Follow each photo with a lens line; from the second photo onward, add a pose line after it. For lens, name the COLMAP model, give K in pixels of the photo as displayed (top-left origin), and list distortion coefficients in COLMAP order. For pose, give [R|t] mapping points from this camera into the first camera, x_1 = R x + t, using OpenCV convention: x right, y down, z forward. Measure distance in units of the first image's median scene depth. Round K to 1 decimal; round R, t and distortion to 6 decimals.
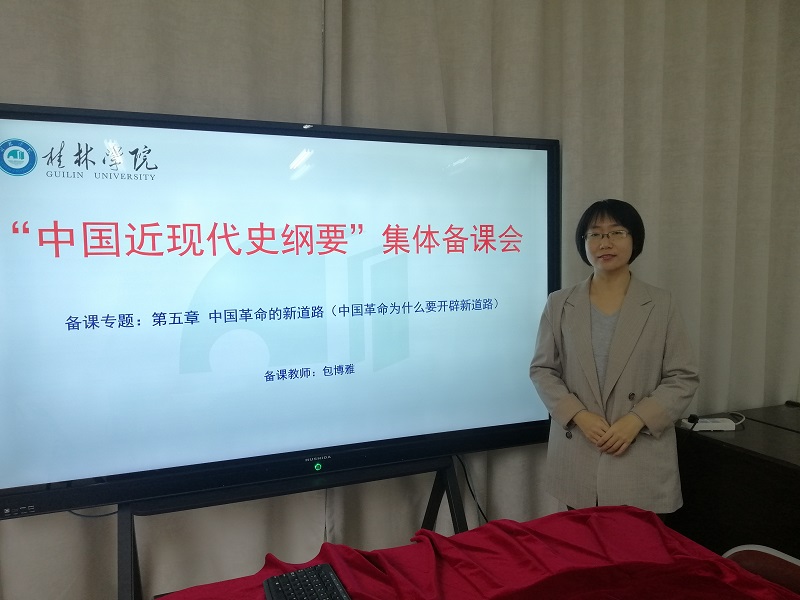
lens RADIAL K [[605.2, 0, 397.9], [0, 605.2, 297.3], [0, 0, 1]] dist [0.053958, -0.066968]
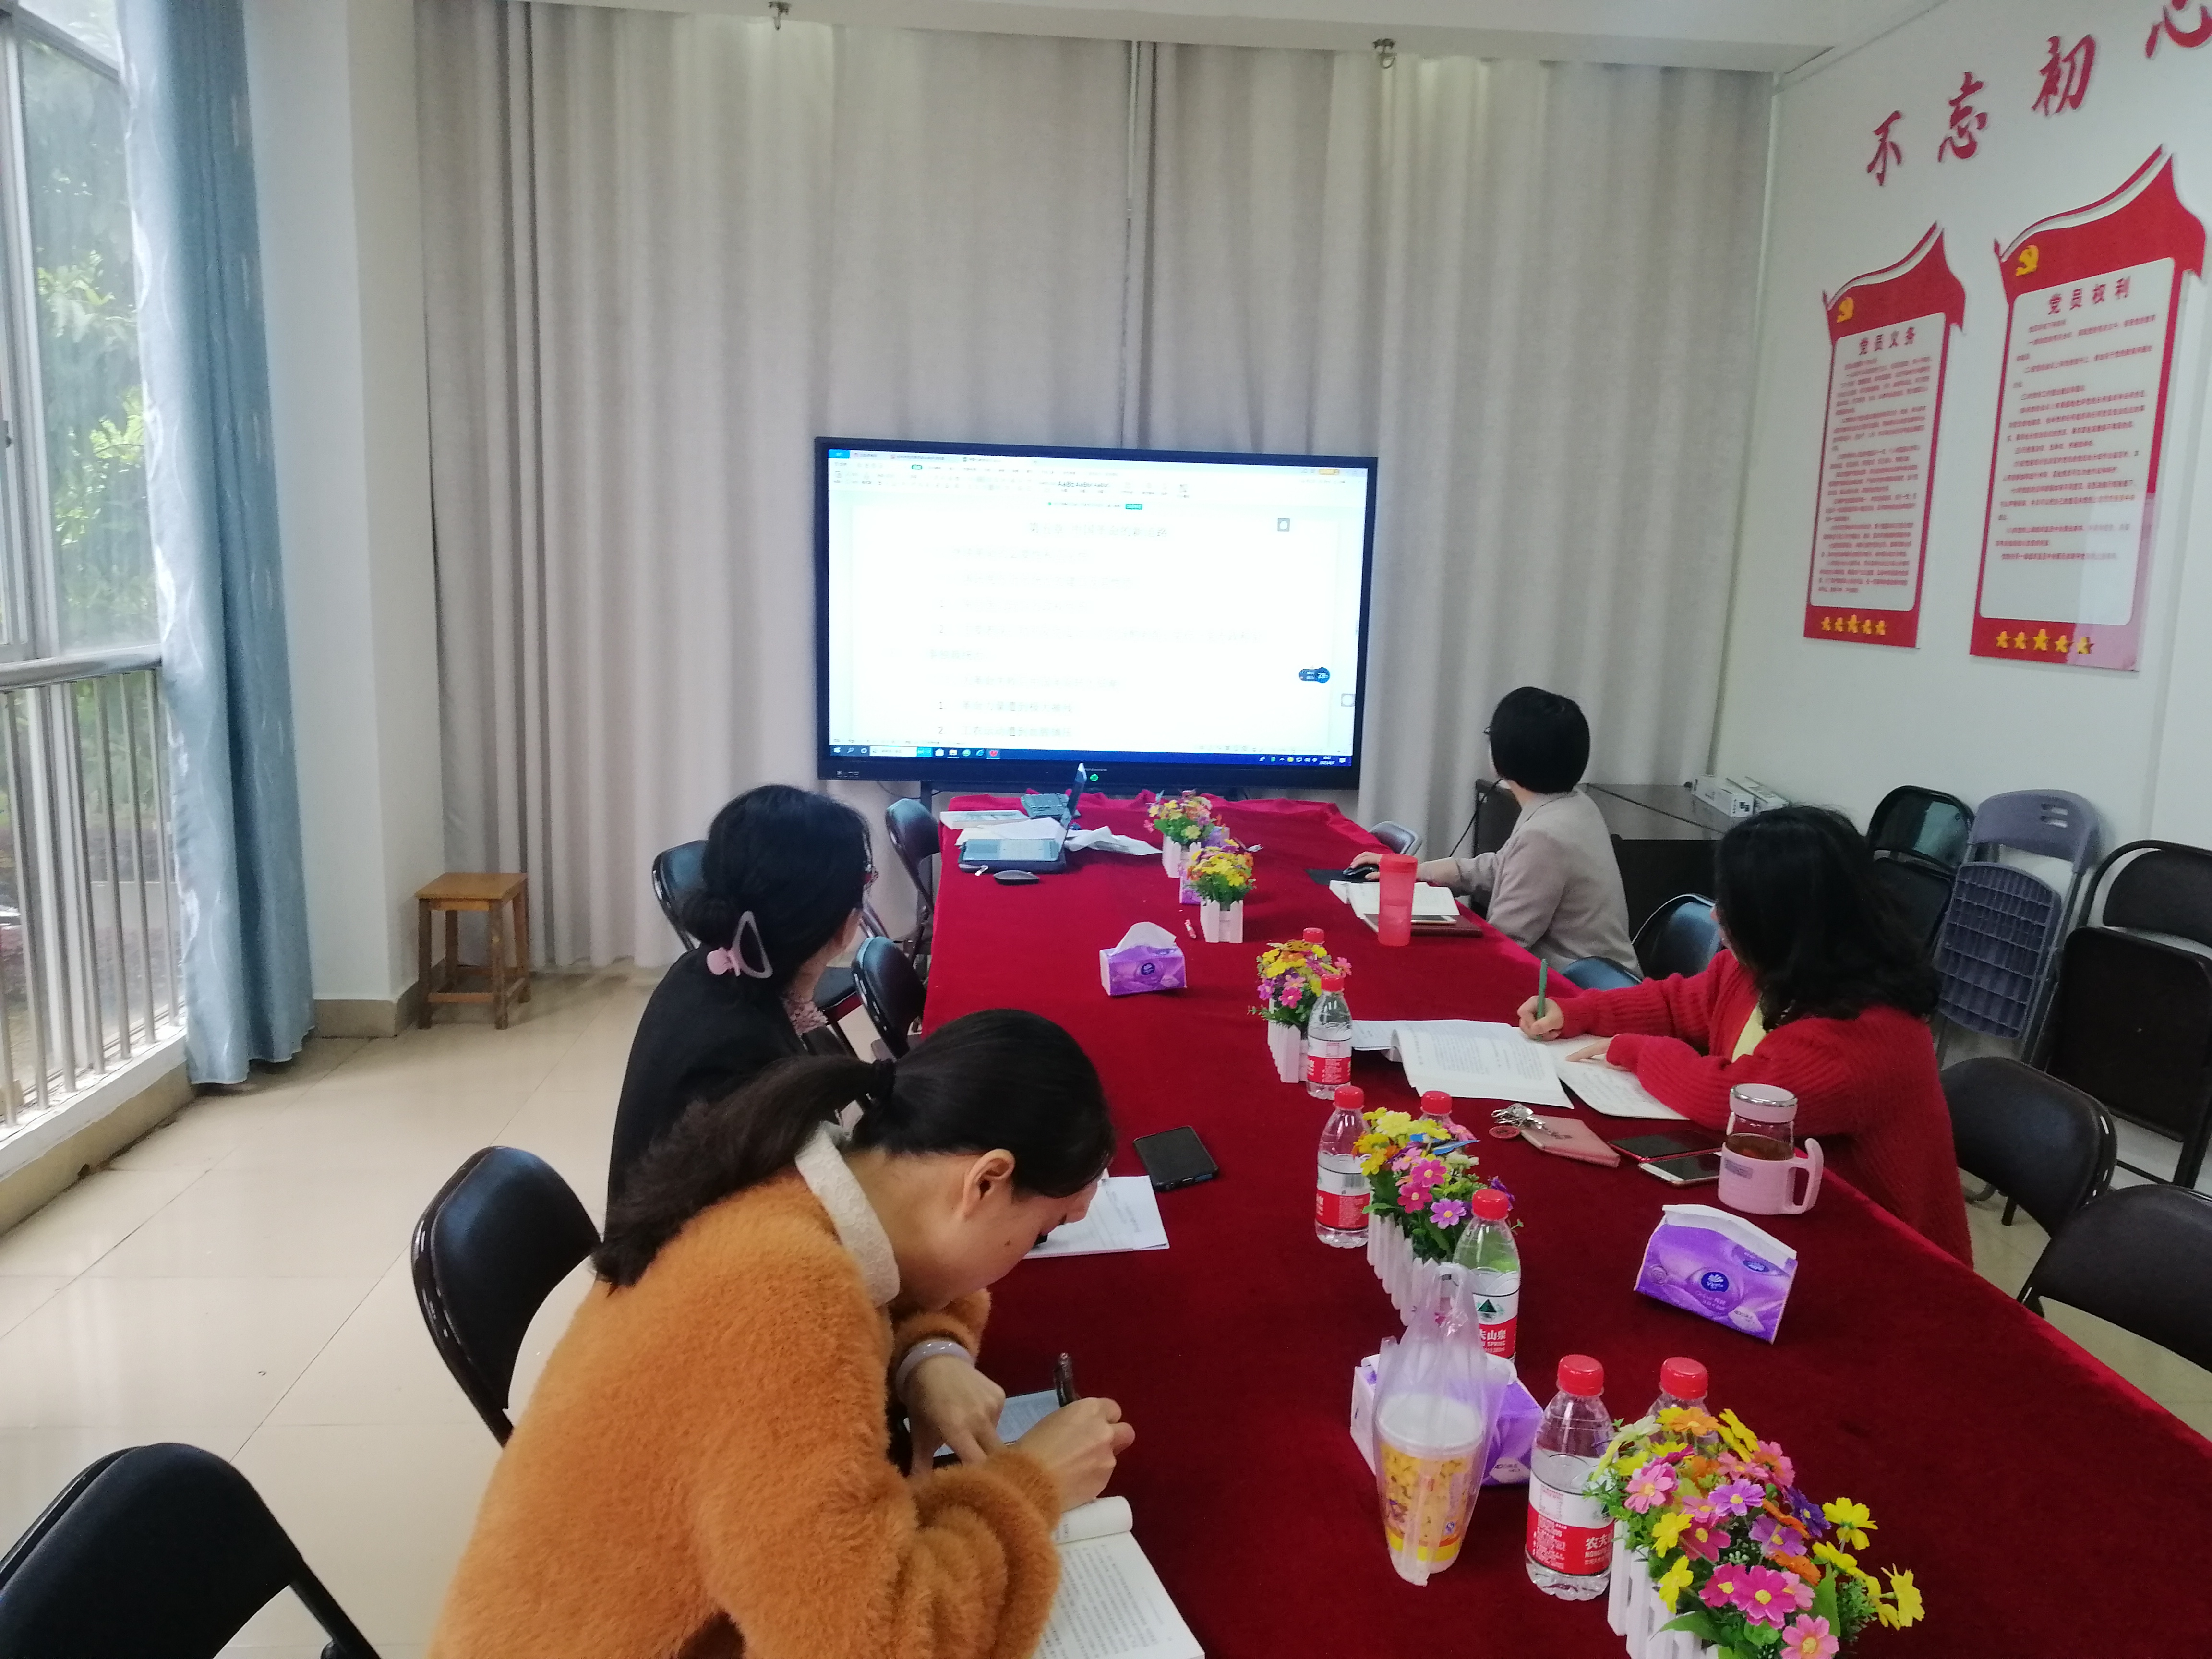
lens RADIAL K [[1673.4, 0, 1111.1], [0, 1673.4, 835.2], [0, 0, 1]] dist [0.053958, -0.066968]
pose [[0.954737, 0.086535, -0.284584, 0.735891], [-0.060305, 0.993189, 0.099691, 0.087295], [0.291273, -0.078017, 0.953453, -1.779139]]
